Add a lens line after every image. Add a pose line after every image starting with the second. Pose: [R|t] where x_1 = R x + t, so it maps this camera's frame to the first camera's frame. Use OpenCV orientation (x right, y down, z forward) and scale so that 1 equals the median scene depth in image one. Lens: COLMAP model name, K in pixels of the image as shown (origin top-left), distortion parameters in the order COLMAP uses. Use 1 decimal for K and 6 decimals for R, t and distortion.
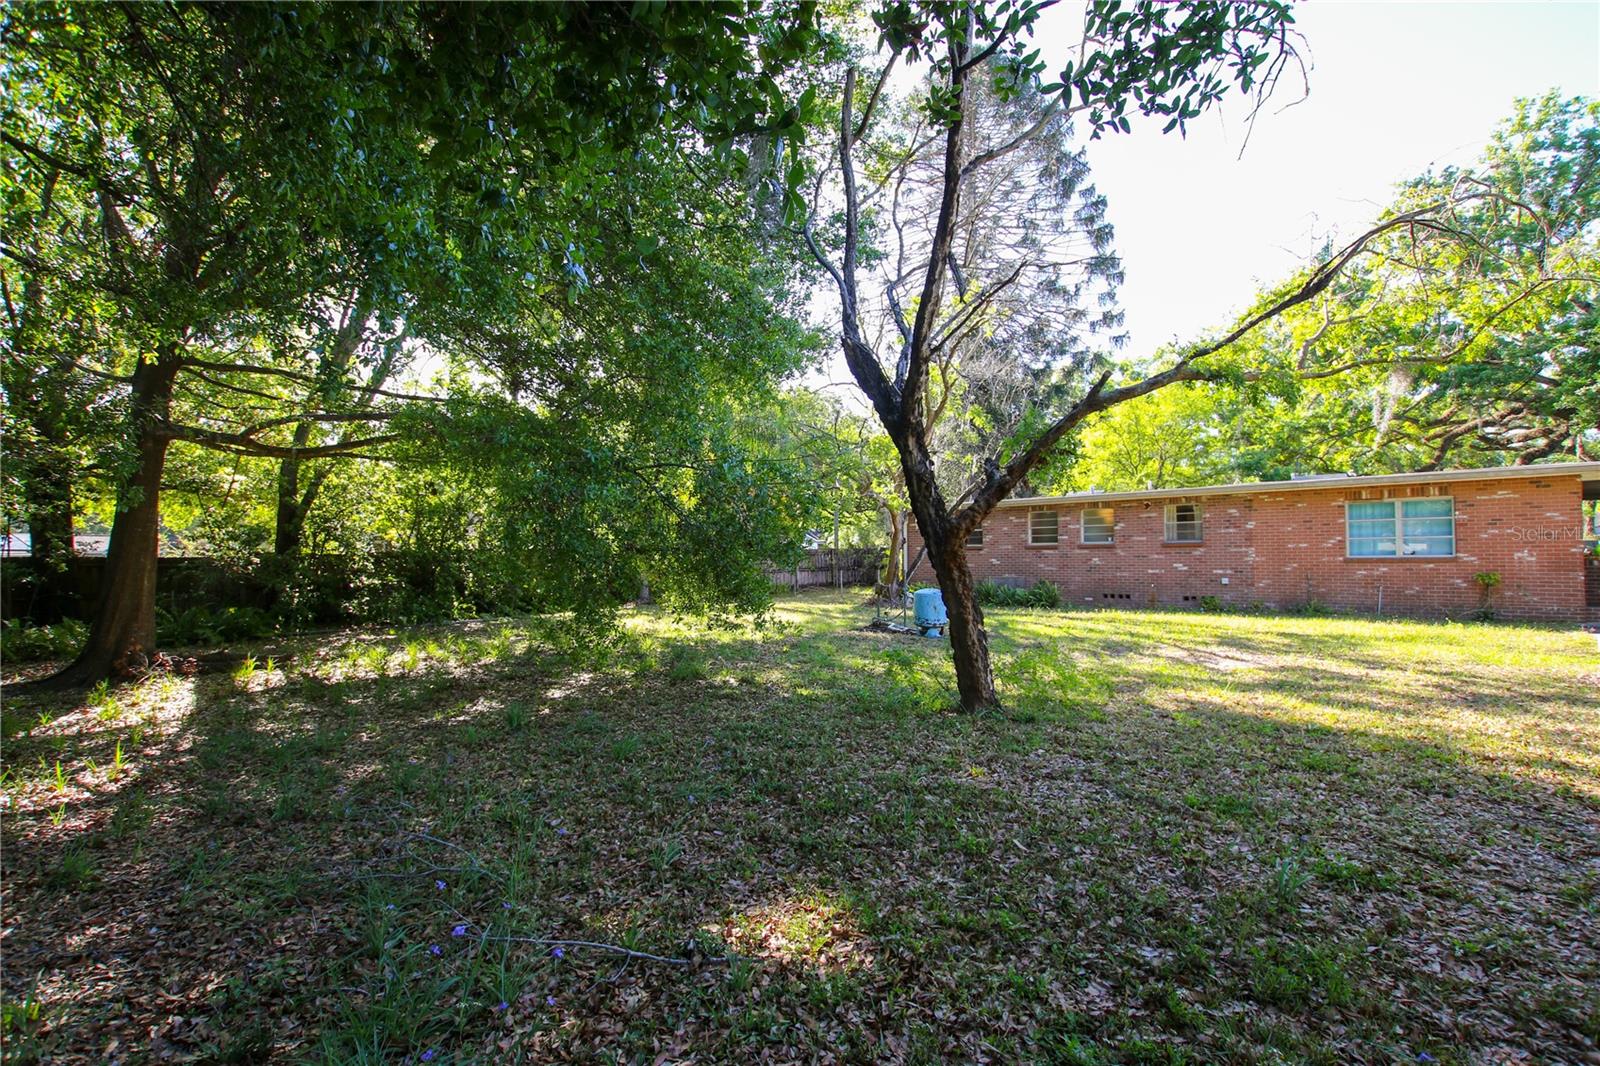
lens RADIAL K [[743.0, 0, 801.2], [0, 743.0, 537.1], [0, 0, 1]] dist [-0.029078, 0.004489]
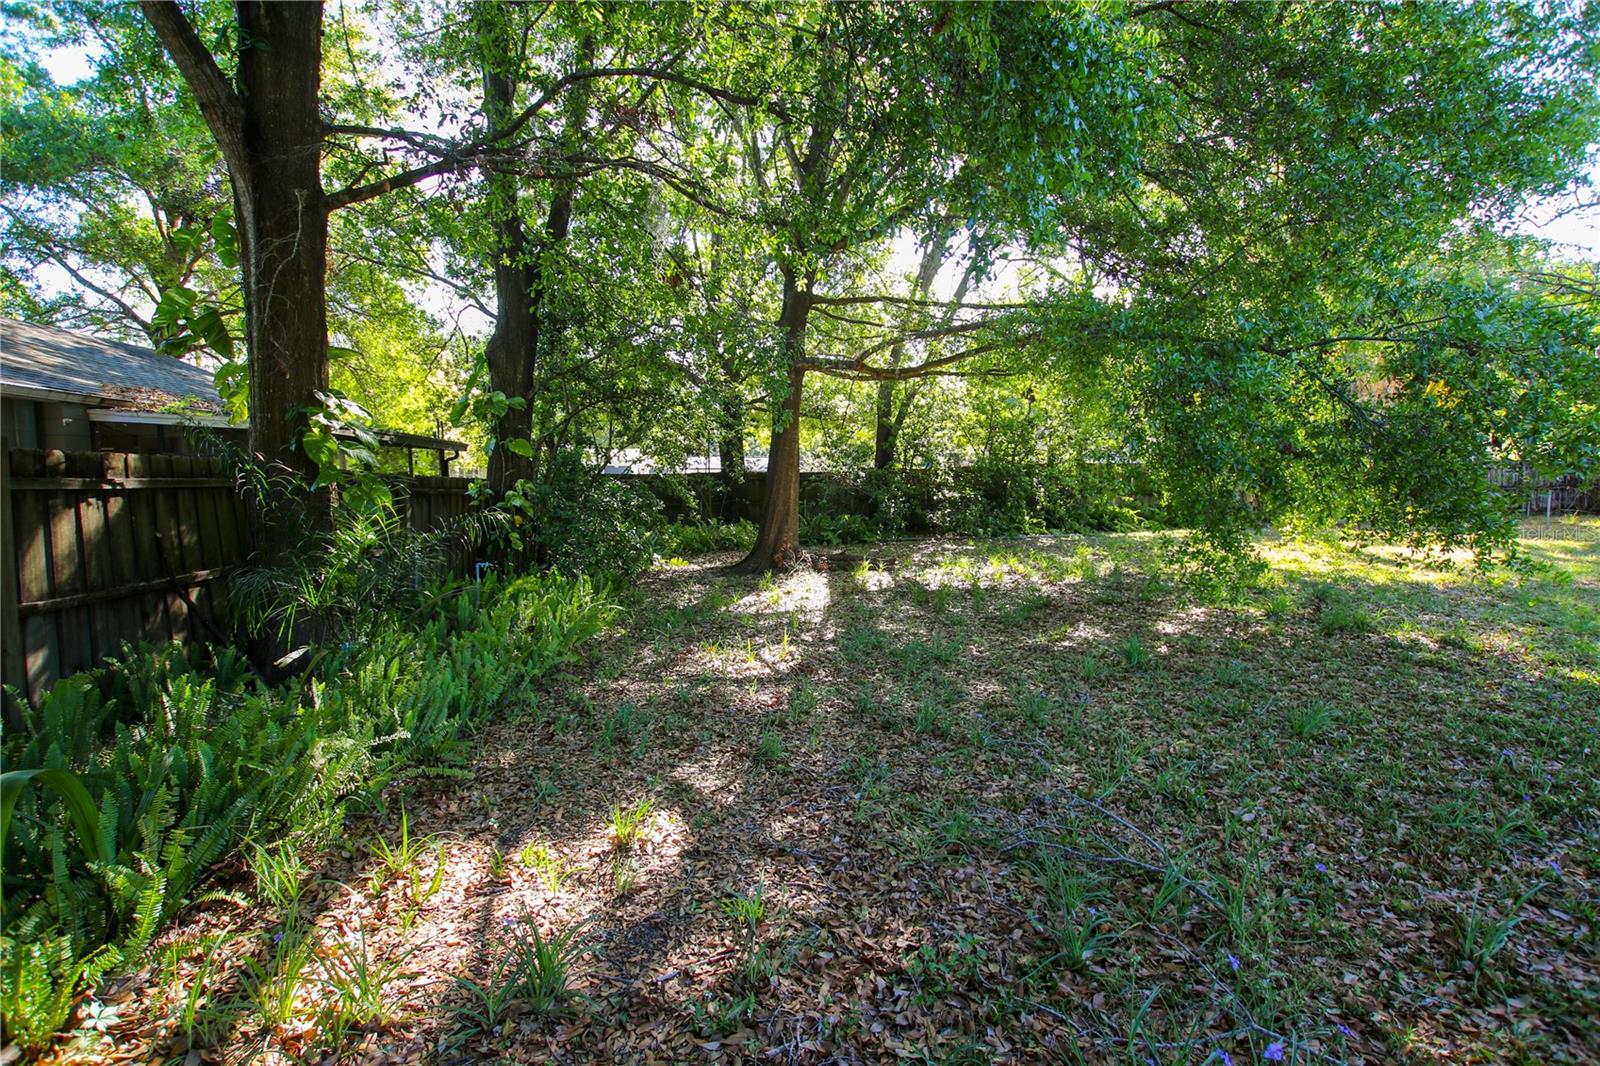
lens RADIAL K [[743.0, 0, 797.0], [0, 743.0, 539.6], [0, 0, 1]] dist [-0.029078, 0.004489]
pose [[0.757619, 0.055804, -0.650307, -0.094287], [0.020146, 0.993864, 0.108756, 0.006975], [0.652386, -0.095497, 0.751846, 0.075062]]
